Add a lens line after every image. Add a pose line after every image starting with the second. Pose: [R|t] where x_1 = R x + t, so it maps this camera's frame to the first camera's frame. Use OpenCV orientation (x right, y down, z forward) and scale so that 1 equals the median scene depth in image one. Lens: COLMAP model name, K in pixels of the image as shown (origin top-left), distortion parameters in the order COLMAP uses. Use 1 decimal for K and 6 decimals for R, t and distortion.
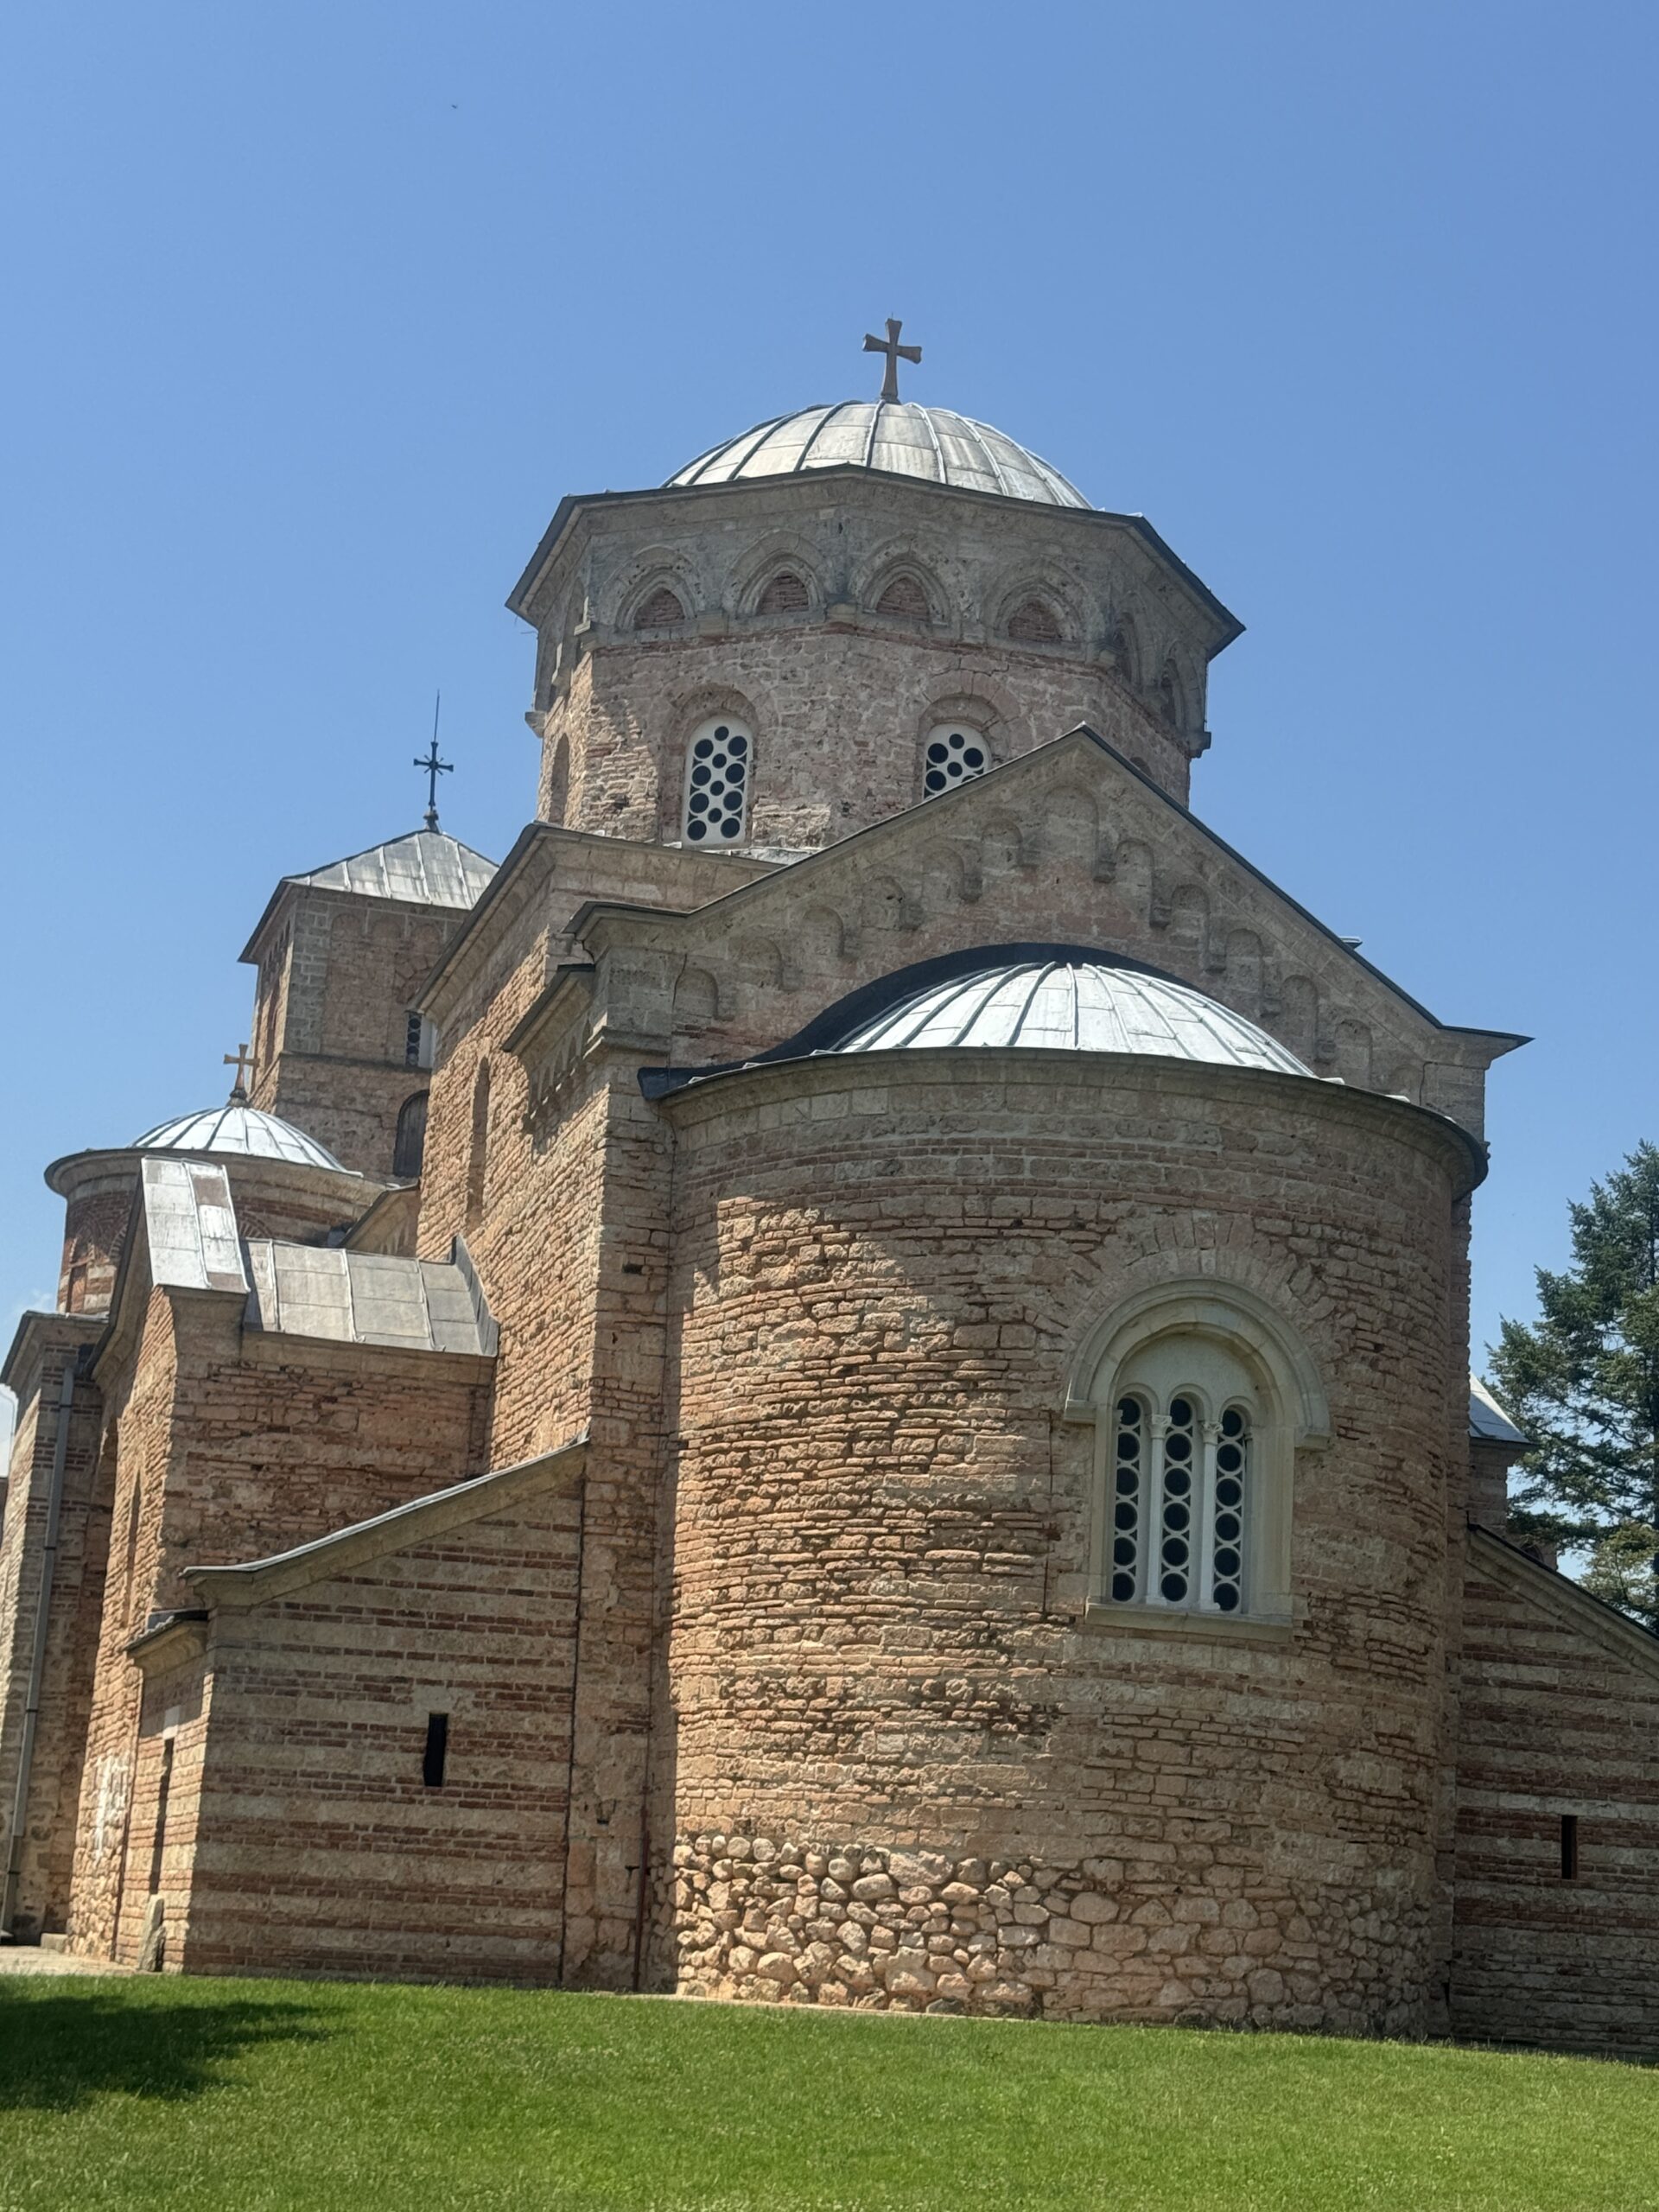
lens RADIAL K [[3401.5, 0, 829.5], [0, 3401.5, 1106.0], [0, 0, 1]] dist [0.143122, -0.165887]
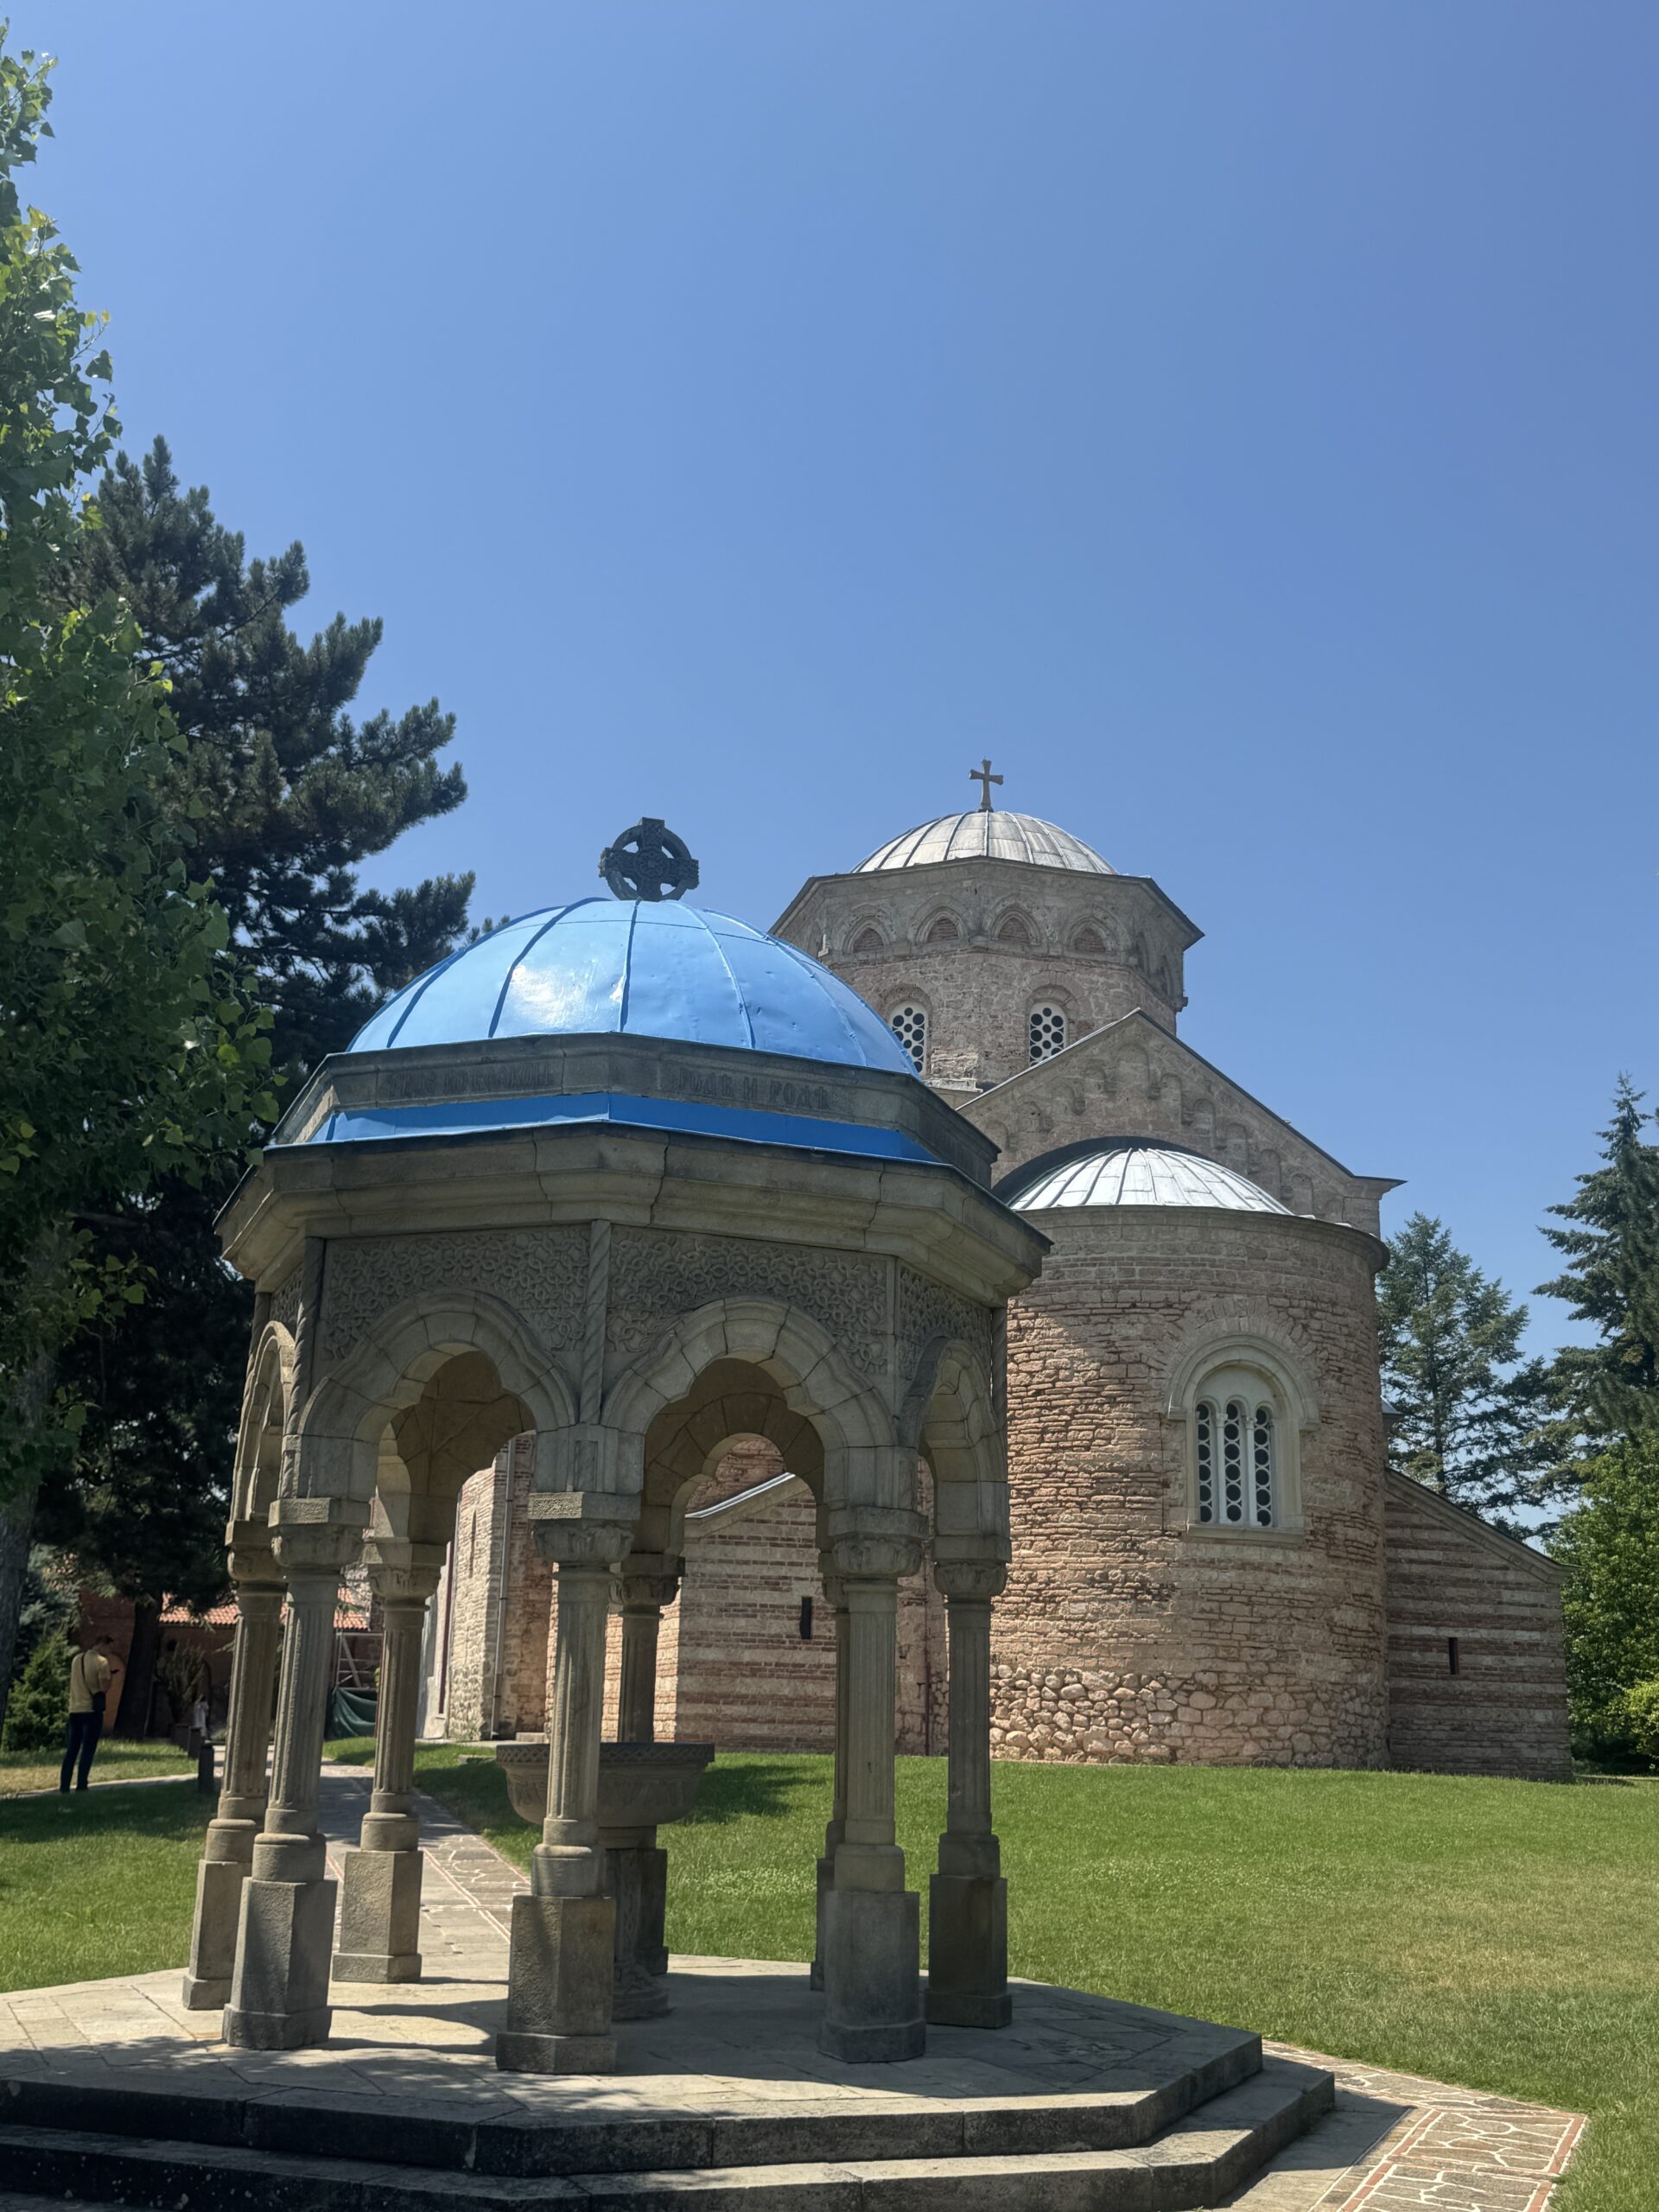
lens RADIAL K [[2206.0, 0, 800.6], [0, 2206.0, 1103.8], [0, 0, 1]] dist [0.179465, -0.437022]
pose [[0.999384, -0.033682, -0.009857, -0.097817], [0.033330, 0.998871, -0.033853, -0.034945], [0.010986, 0.033504, 0.999378, -0.139287]]
